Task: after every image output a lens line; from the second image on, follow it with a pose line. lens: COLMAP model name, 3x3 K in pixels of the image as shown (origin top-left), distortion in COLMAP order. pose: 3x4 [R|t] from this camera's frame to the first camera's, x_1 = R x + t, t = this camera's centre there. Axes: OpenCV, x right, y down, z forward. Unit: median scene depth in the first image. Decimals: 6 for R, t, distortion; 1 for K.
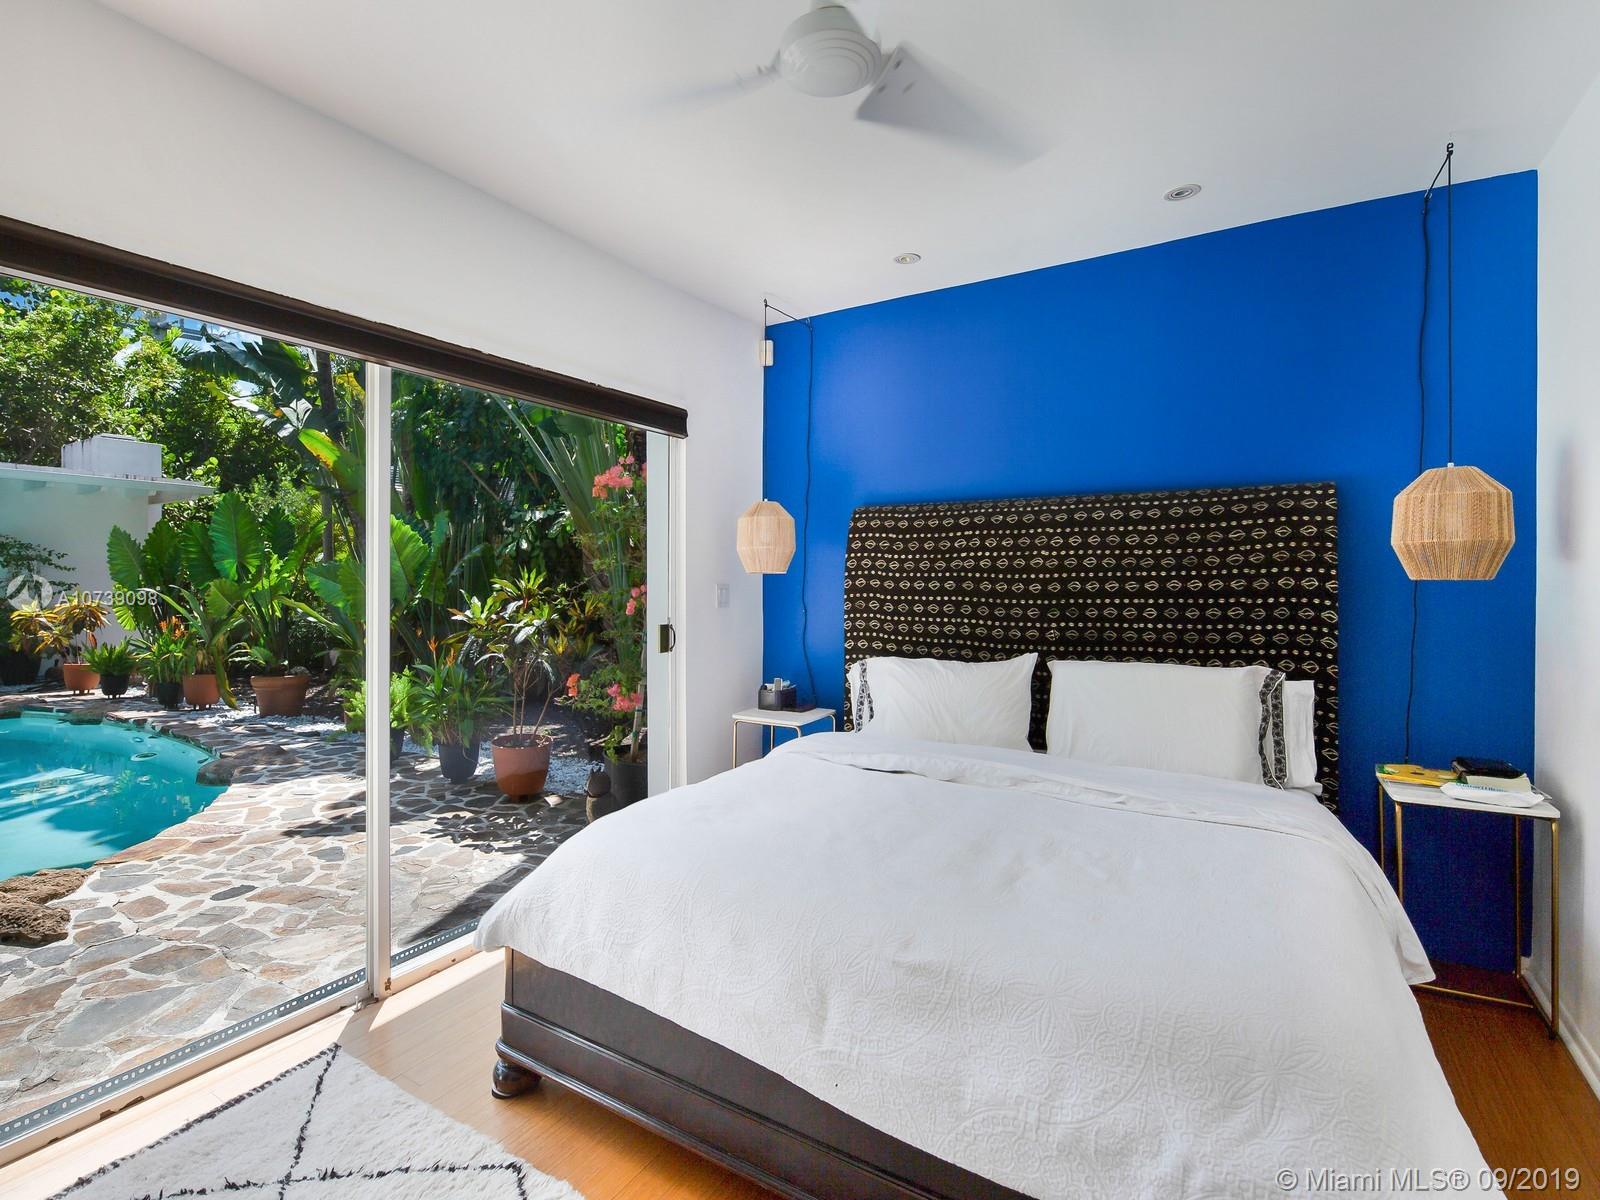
lens RADIAL K [[759.7, 0, 798.5], [0, 759.7, 592.6], [0, 0, 1]] dist [0.008438, -0.005997]
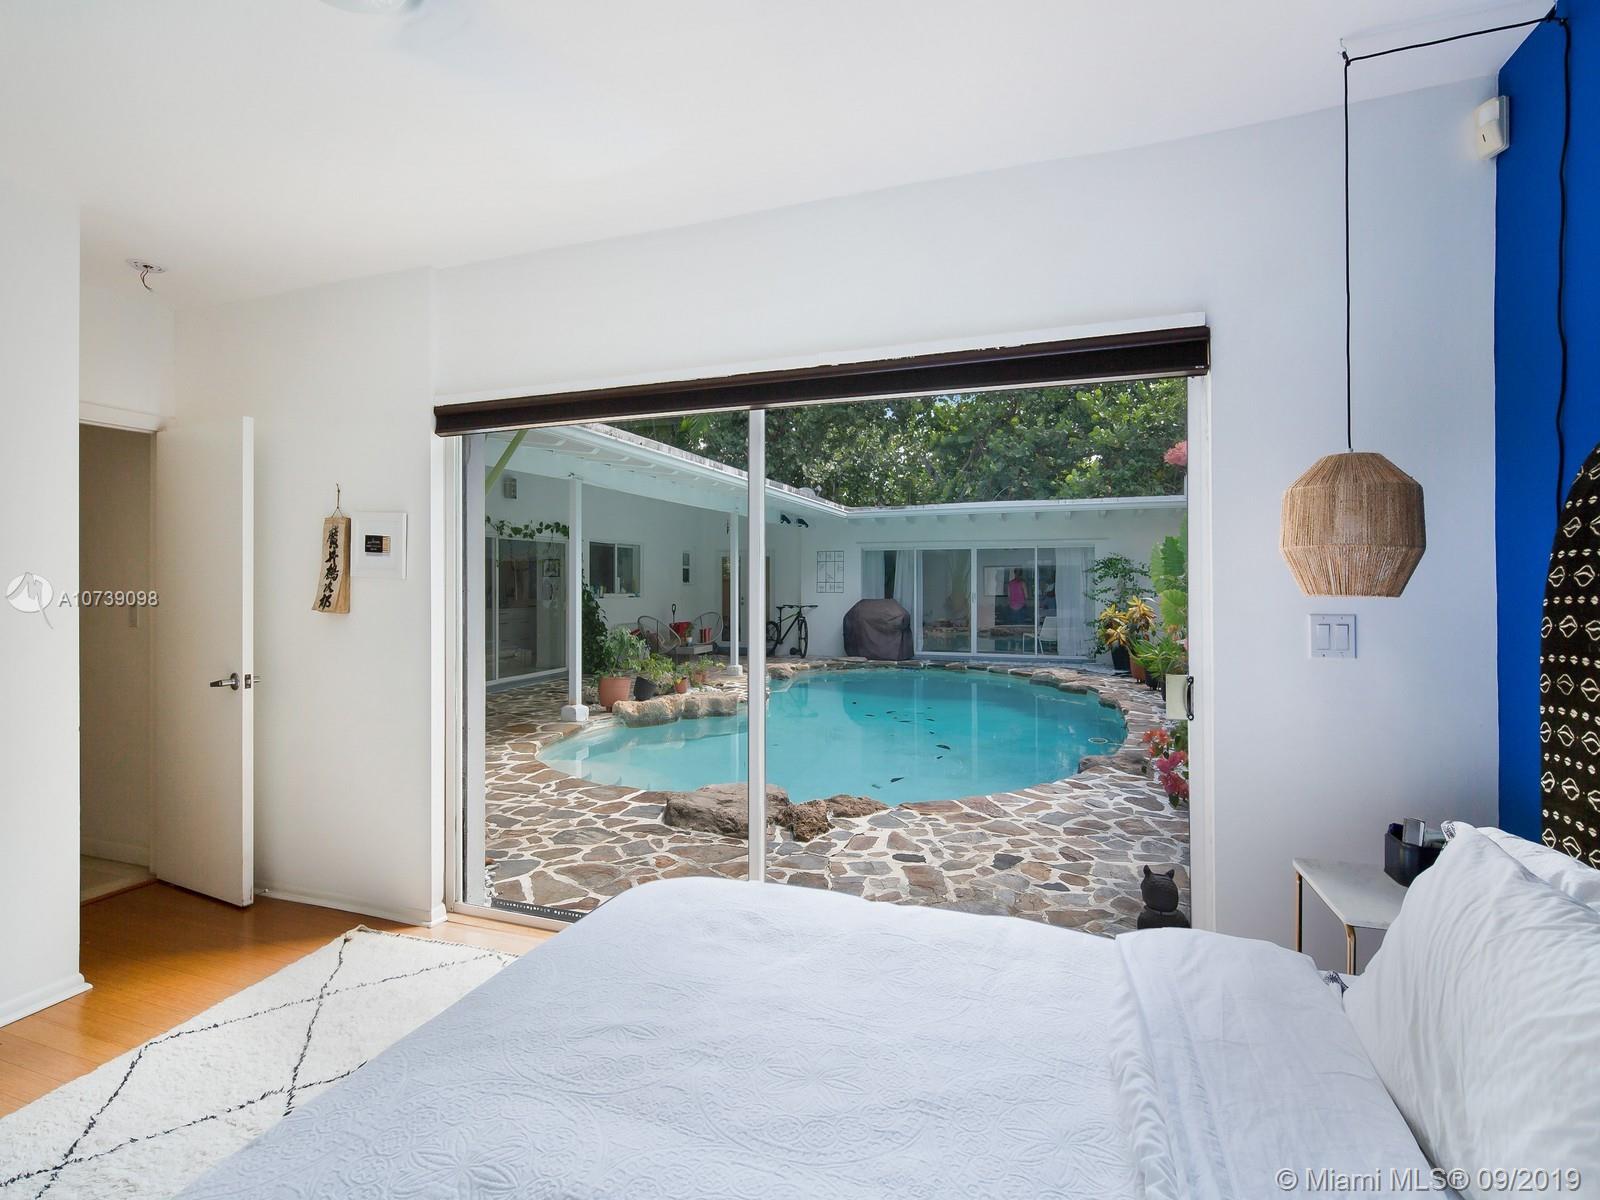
lens RADIAL K [[759.7, 0, 795.3], [0, 759.7, 590.0], [0, 0, 1]] dist [0.008438, -0.005997]
pose [[0.215586, 0.006191, -0.976465, 0.422045], [-0.021280, 0.999772, 0.001640, -0.027156], [0.976253, 0.020426, 0.215669, 0.620104]]
